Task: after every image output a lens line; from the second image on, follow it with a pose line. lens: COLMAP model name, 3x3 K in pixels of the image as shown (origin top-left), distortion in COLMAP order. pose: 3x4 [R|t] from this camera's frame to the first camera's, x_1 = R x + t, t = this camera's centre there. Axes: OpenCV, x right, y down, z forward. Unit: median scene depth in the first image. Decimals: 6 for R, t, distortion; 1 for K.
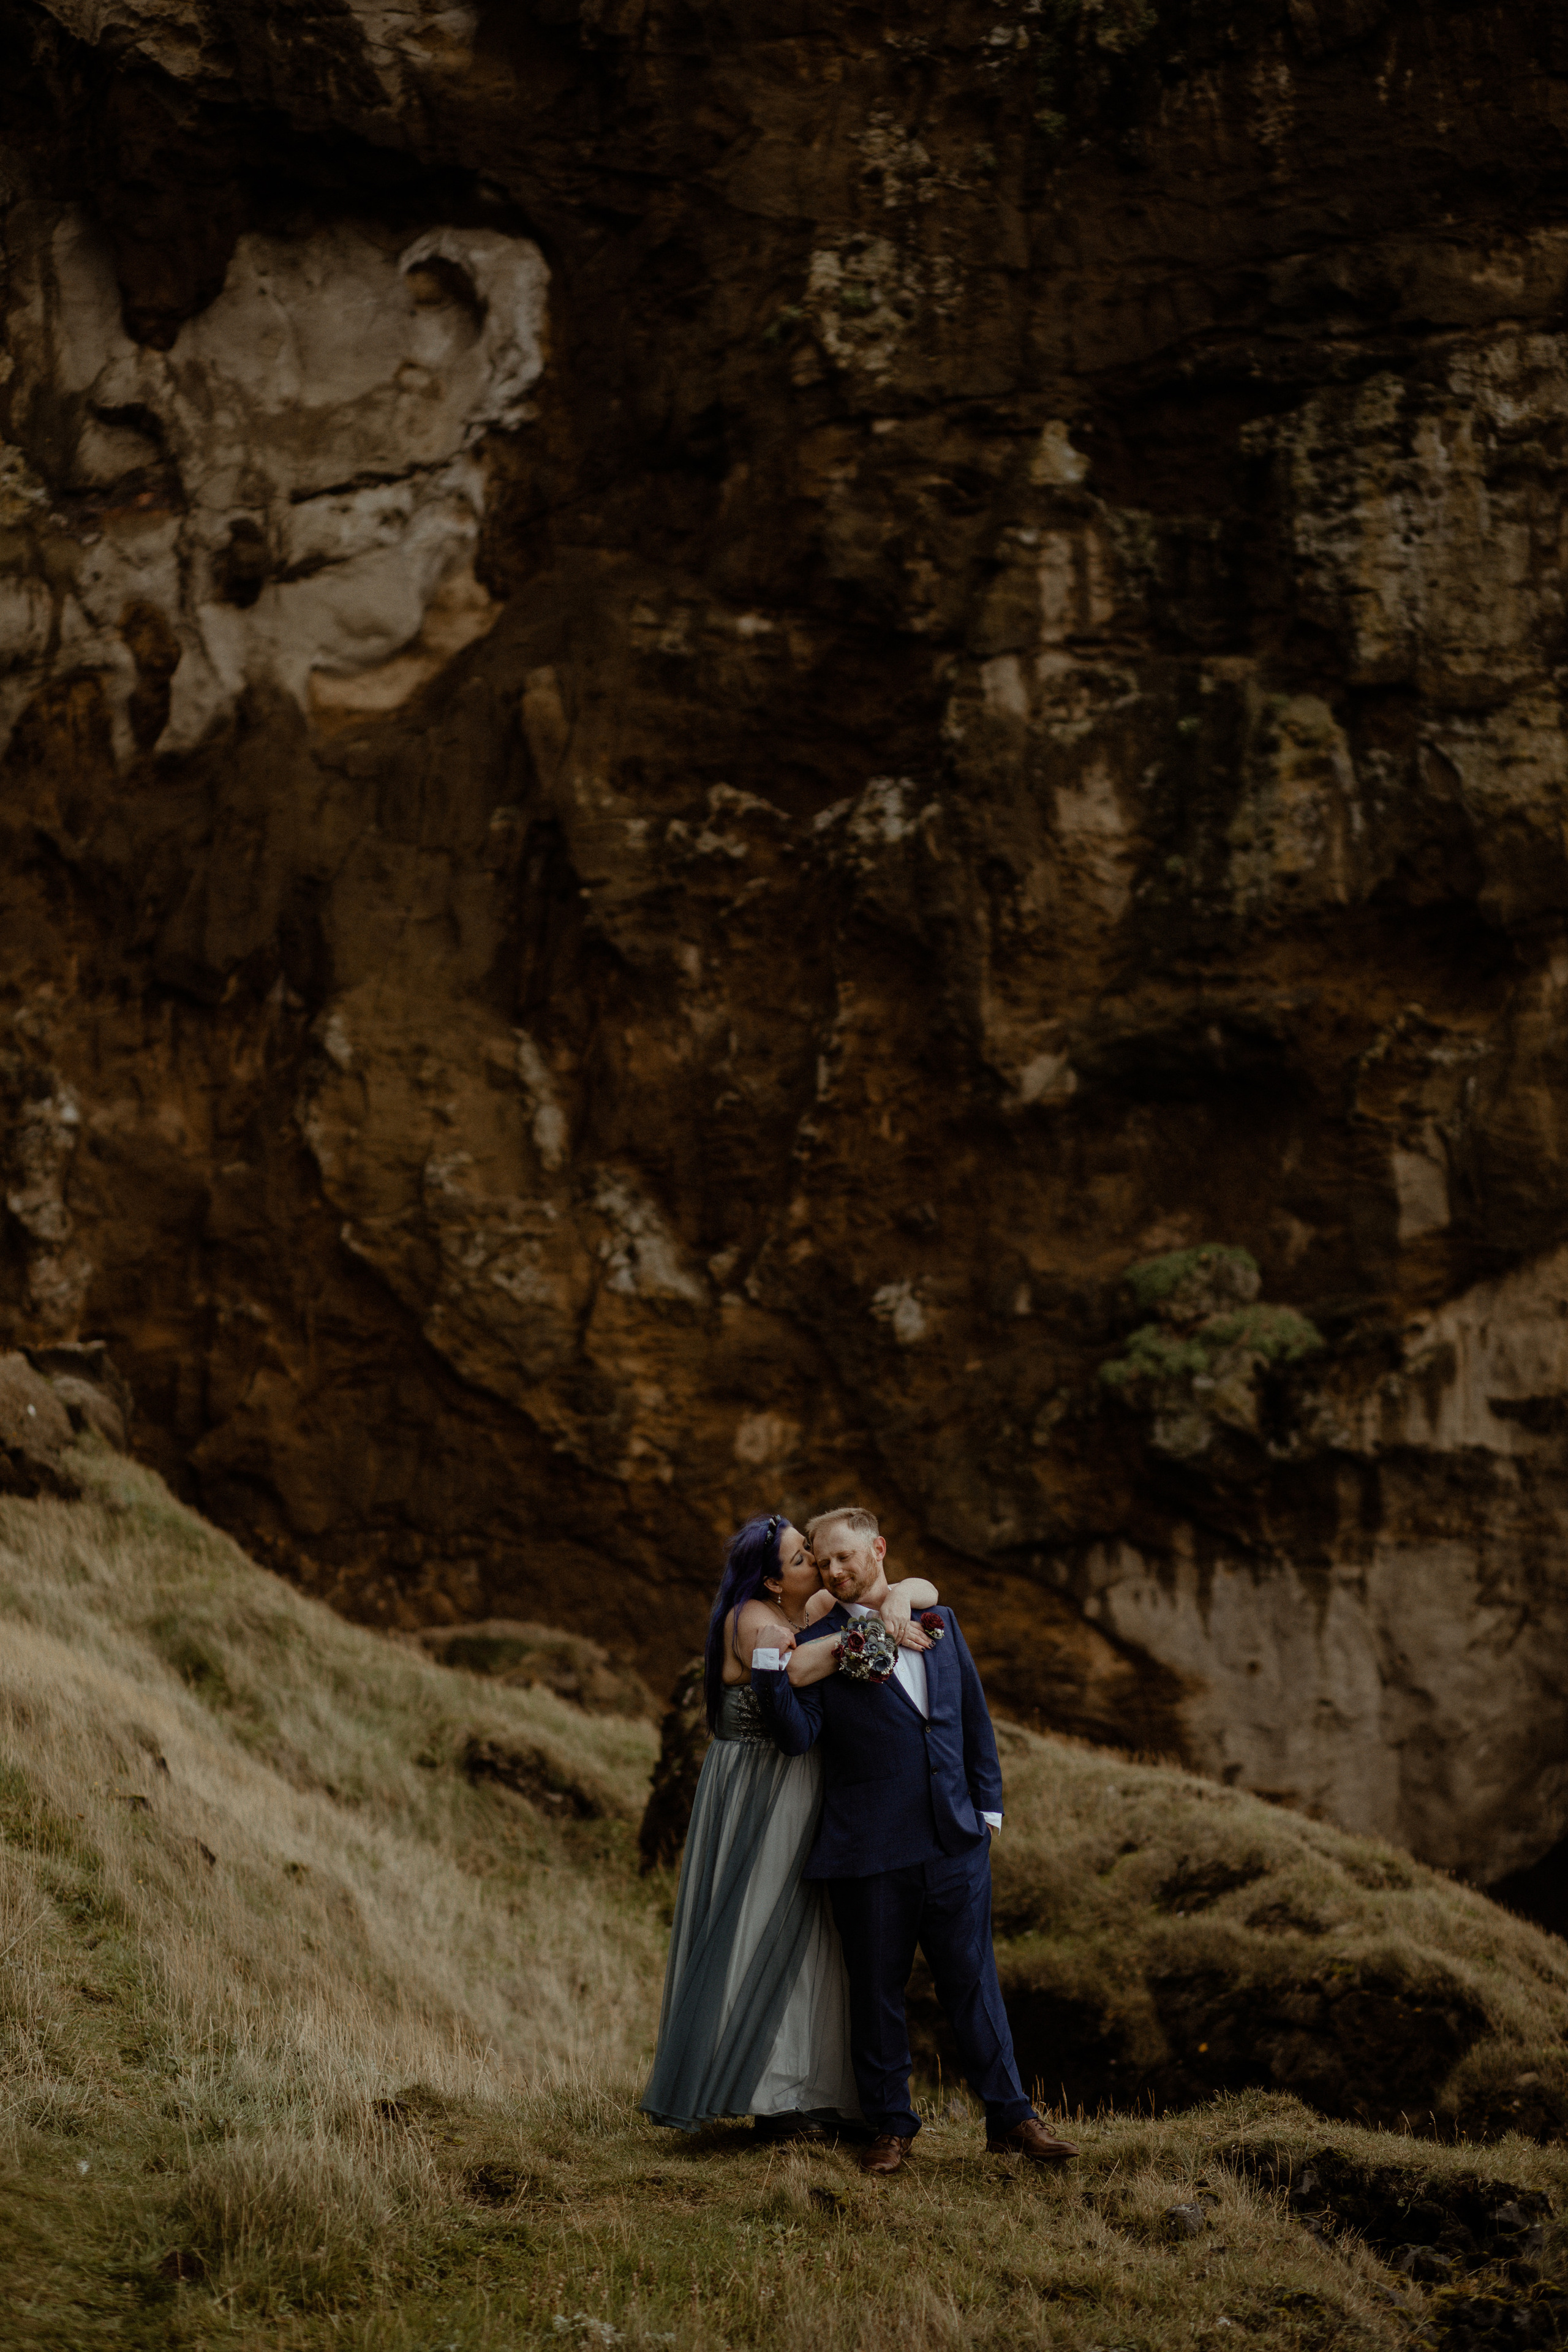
lens RADIAL K [[5530.1, 0, 794.2], [0, 5530.1, 1212.6], [0, 0, 1]] dist [-0.099887, -1.079168]
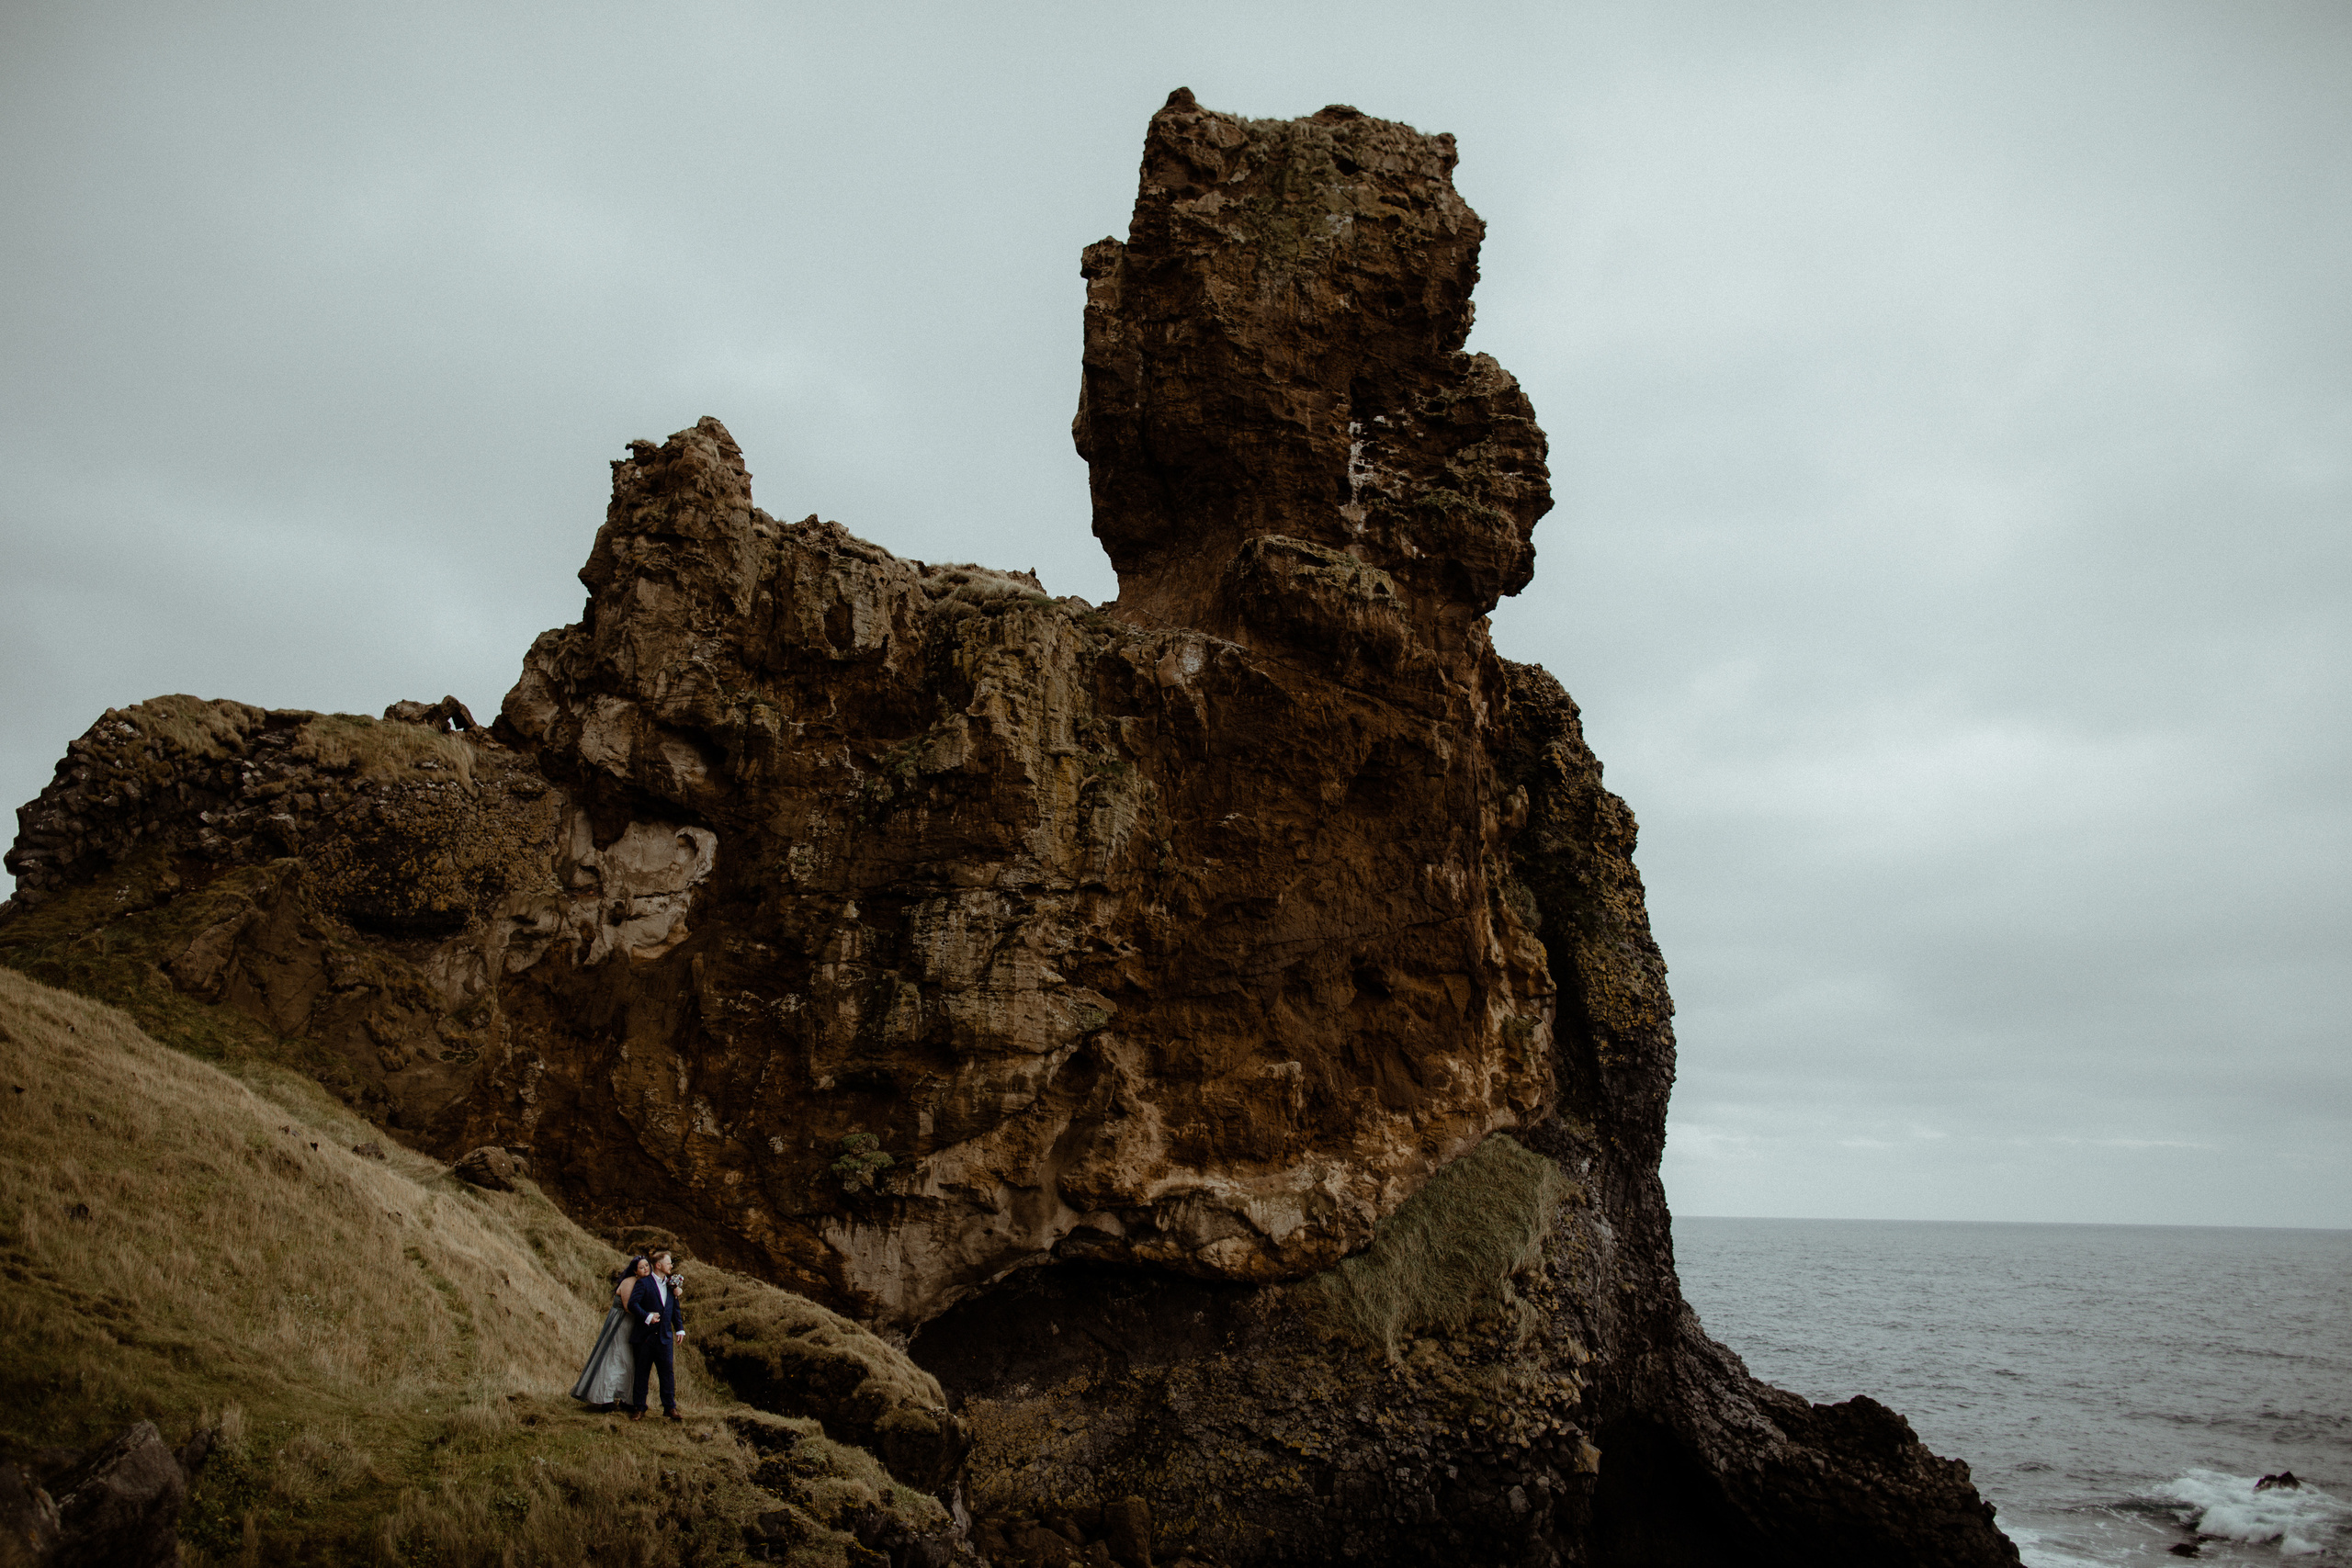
lens RADIAL K [[1603.9, 0, 1168.5], [0, 1603.9, 791.9], [0, 0, 1]] dist [-0.054516, 0.053097]
pose [[0.971160, 0.123730, 0.203812, 0.026373], [-0.082904, 0.976709, -0.197904, -0.021247], [-0.223552, 0.175300, 0.958798, -0.079158]]
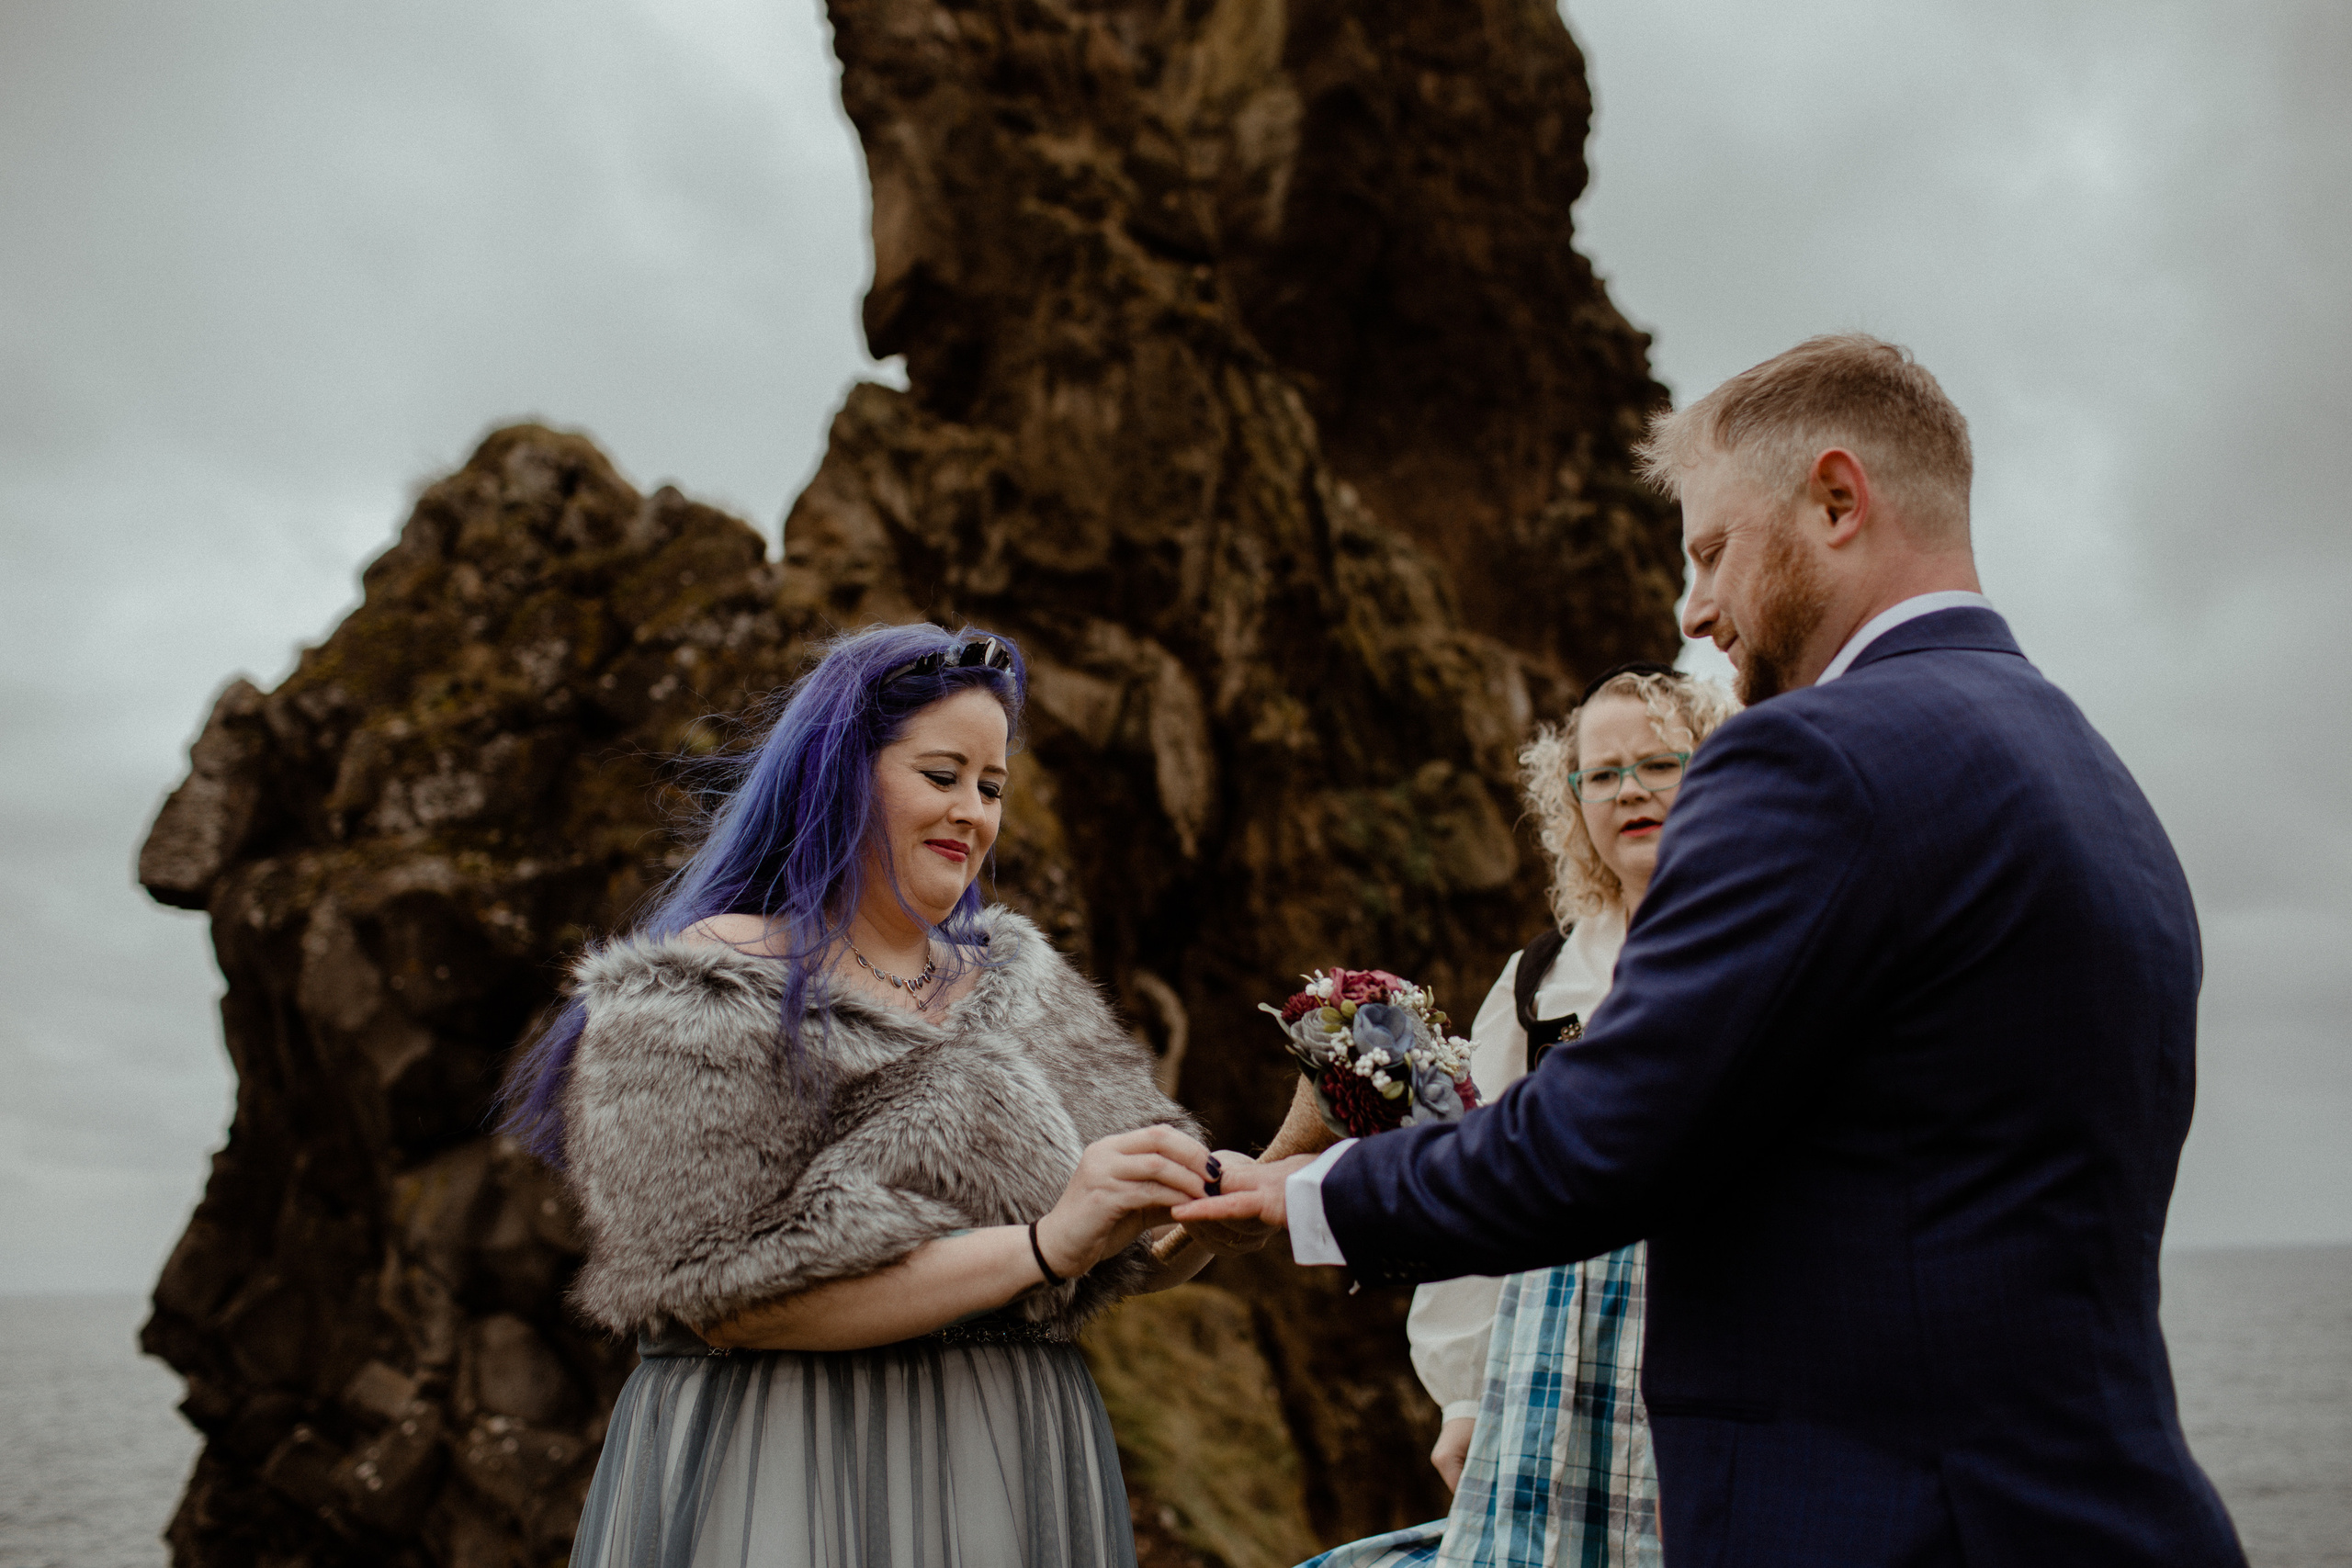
lens RADIAL K [[2275.5, 0, 1176.0], [0, 2275.5, 784.0], [0, 0, 1]] dist [-0.096410, 0.125752]
pose [[0.452200, 0.222055, 0.863833, -0.628026], [-0.058064, 0.973788, -0.219924, -0.098734], [-0.890025, 0.049291, 0.453240, 0.753226]]
